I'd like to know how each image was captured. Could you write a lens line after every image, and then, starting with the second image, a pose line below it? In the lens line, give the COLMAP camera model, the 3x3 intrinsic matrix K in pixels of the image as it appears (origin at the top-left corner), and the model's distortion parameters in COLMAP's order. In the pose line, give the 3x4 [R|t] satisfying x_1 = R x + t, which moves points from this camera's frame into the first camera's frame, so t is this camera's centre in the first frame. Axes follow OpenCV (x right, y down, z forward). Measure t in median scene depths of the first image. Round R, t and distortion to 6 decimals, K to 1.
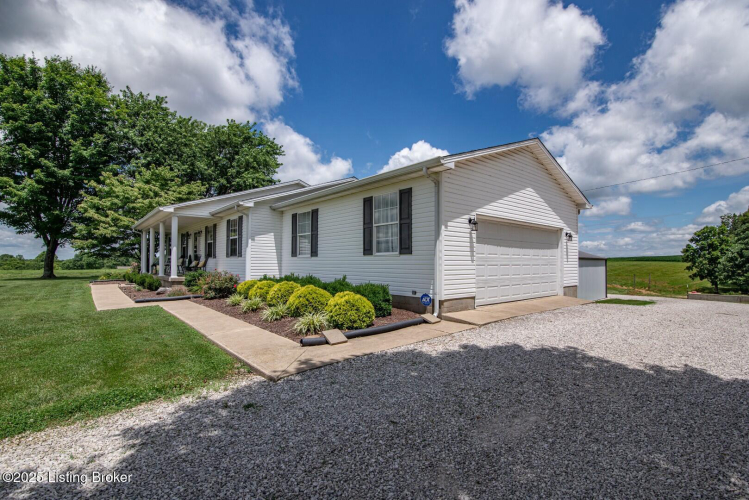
lens RADIAL K [[344.6, 0, 374.5], [0, 344.6, 250.0], [0, 0, 1]] dist [0.000433, 0.000144]
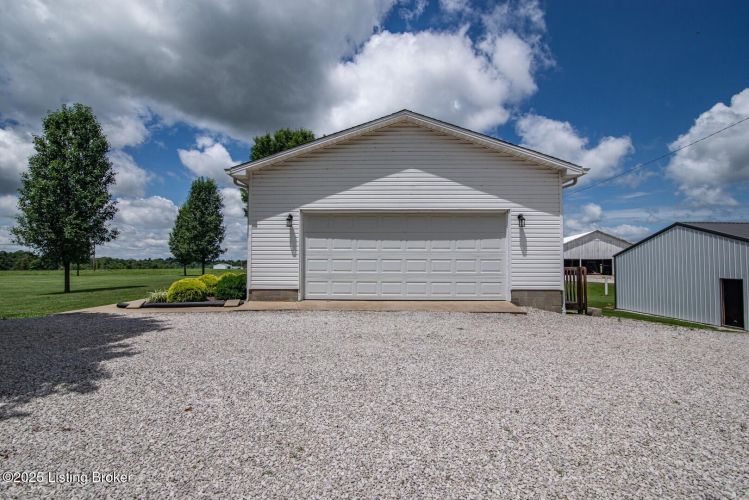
lens RADIAL K [[344.6, 0, 374.5], [0, 344.6, 250.0], [0, 0, 1]] dist [0.000433, 0.000144]
pose [[0.751346, -0.027672, -0.659328, 1.013578], [0.023448, 0.999609, -0.015232, 0.032912], [0.659491, -0.004015, 0.751701, 0.321401]]
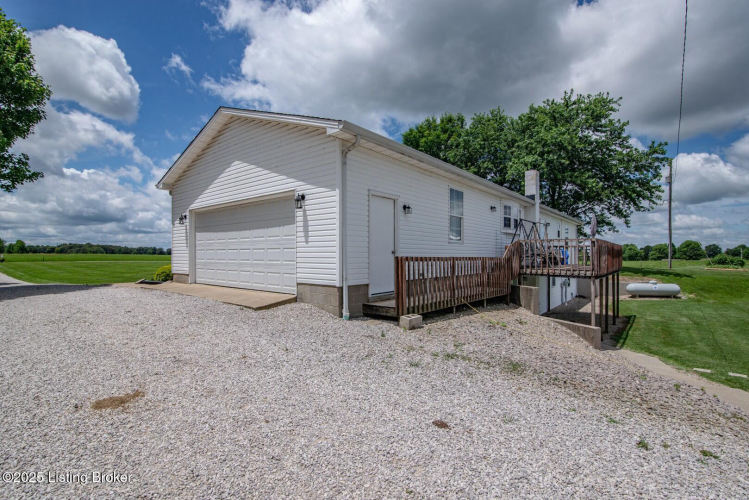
lens RADIAL K [[344.6, 0, 374.5], [0, 344.6, 250.0], [0, 0, 1]] dist [0.000433, 0.000144]
pose [[0.173403, -0.003455, -0.984845, 1.492785], [0.048637, 0.998804, 0.005059, 0.062493], [0.983649, -0.048777, 0.173363, 1.290734]]
